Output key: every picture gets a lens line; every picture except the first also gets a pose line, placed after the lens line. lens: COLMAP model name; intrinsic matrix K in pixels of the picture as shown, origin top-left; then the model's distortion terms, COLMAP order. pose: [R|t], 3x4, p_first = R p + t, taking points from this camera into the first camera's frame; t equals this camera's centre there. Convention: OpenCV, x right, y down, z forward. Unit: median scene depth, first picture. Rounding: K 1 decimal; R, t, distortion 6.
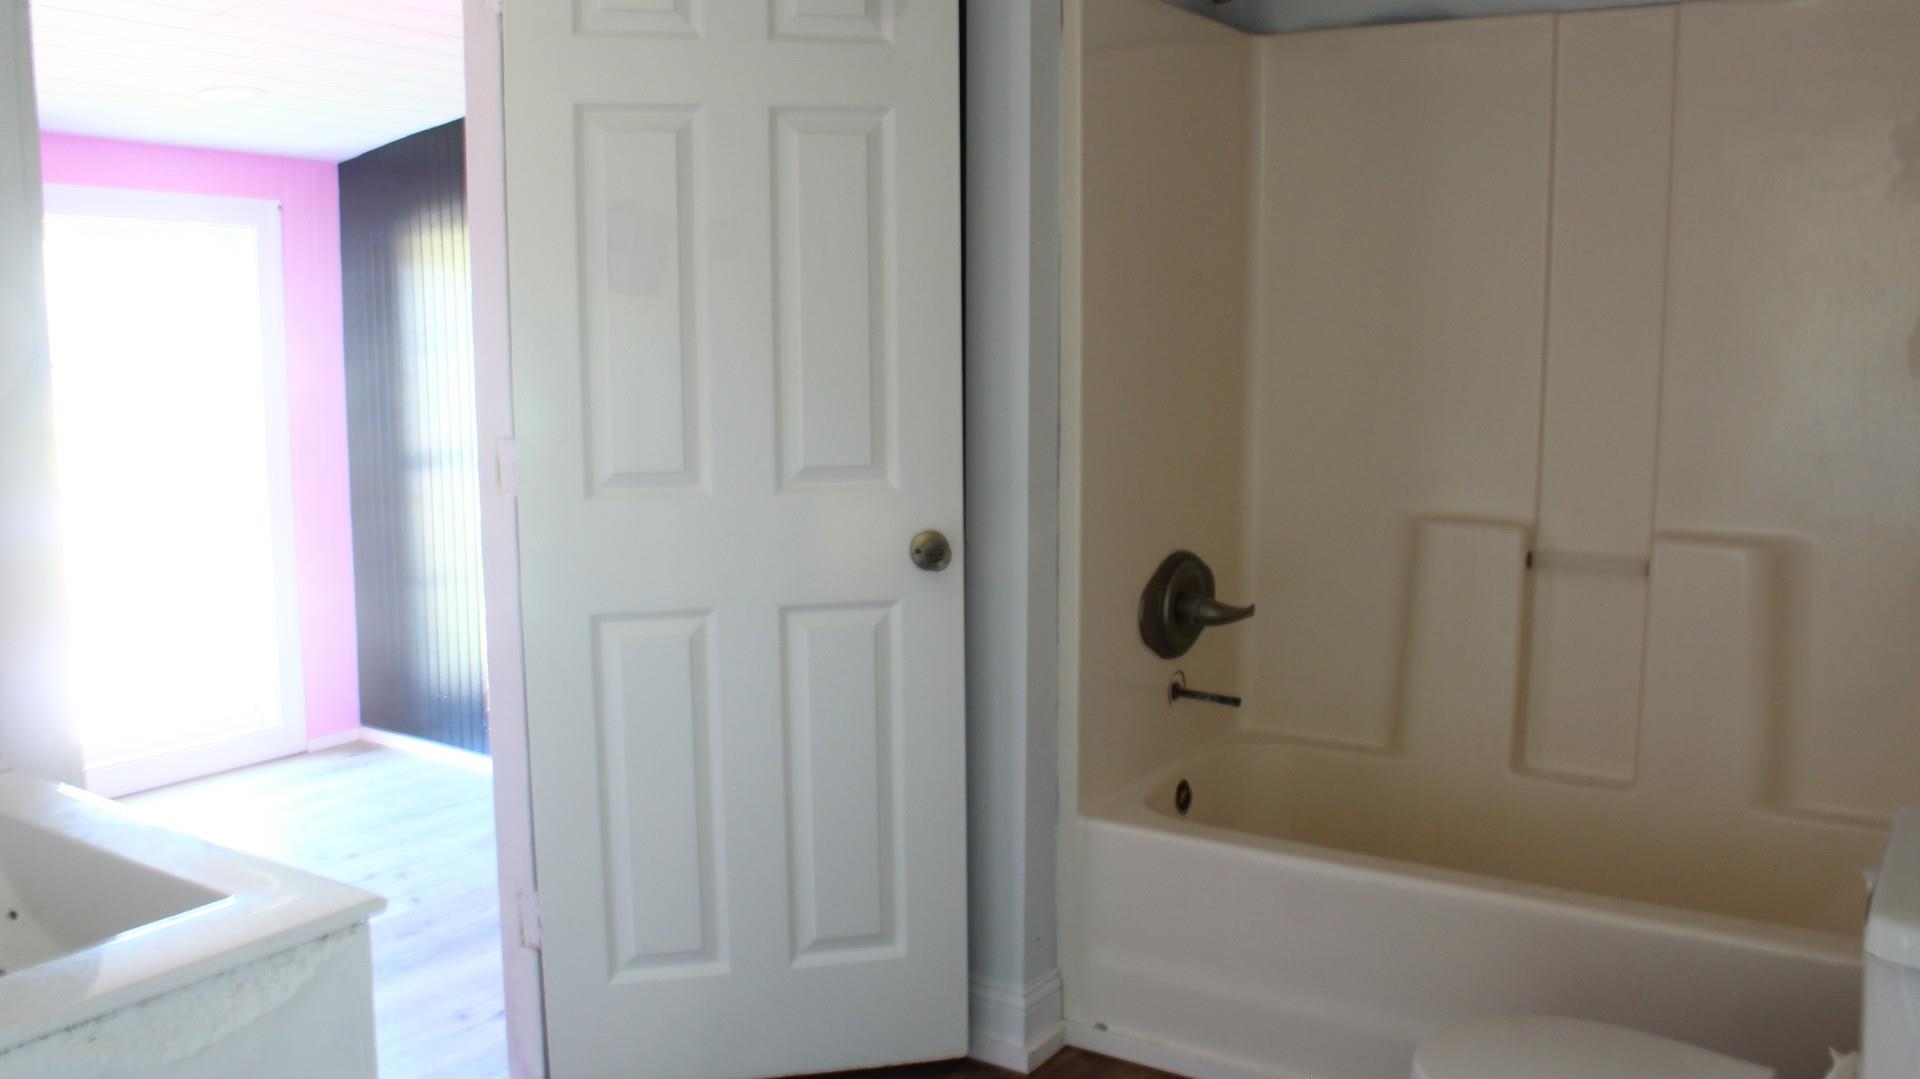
lens RADIAL K [[1603.1, 0, 960.0], [0, 1603.1, 539.5], [0, 0, 1]] dist [-0.186899, 0.217821]
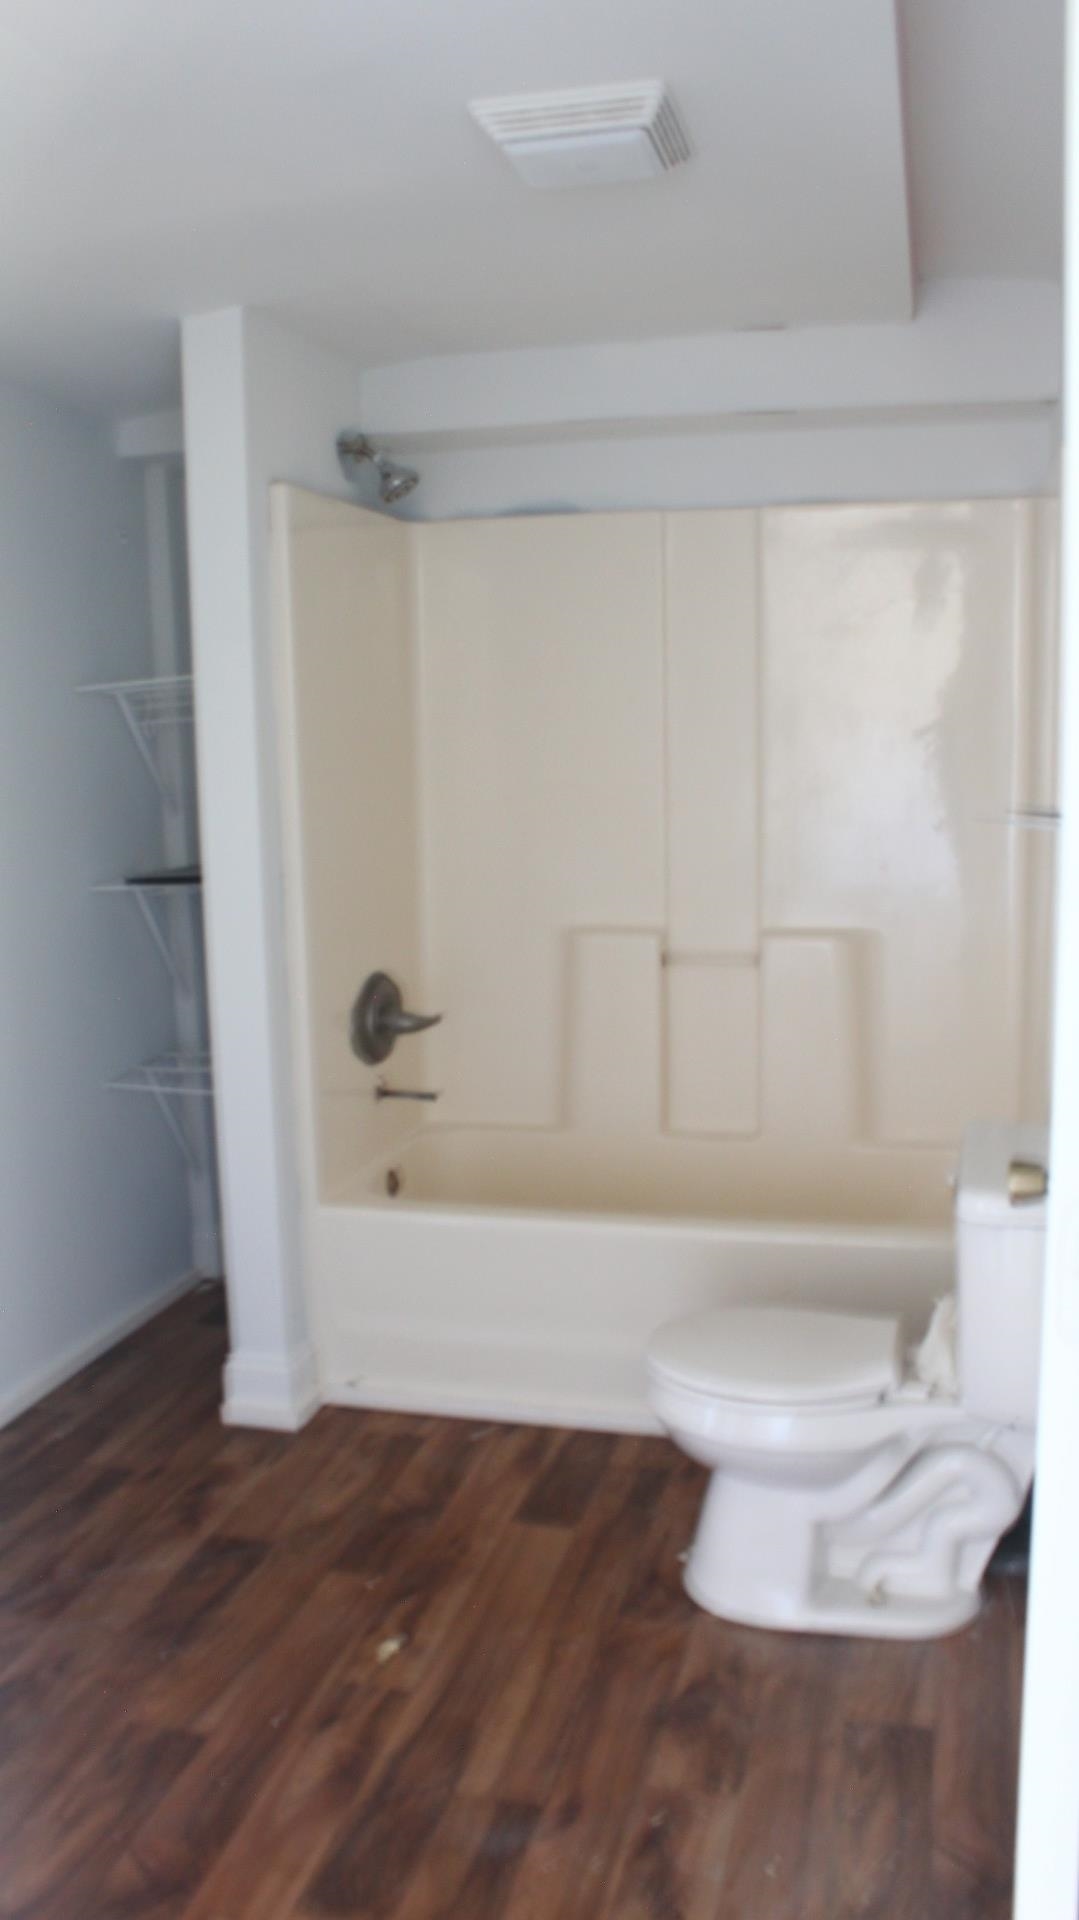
lens RADIAL K [[1603.1, 0, 539.5], [0, 1603.1, 960.0], [0, 0, 1]] dist [-0.186899, 0.217821]
pose [[0.946208, -0.066934, 0.316560, -0.119961], [0.065309, 0.997741, 0.015754, -0.012058], [-0.316899, 0.005767, 0.948442, -0.143385]]
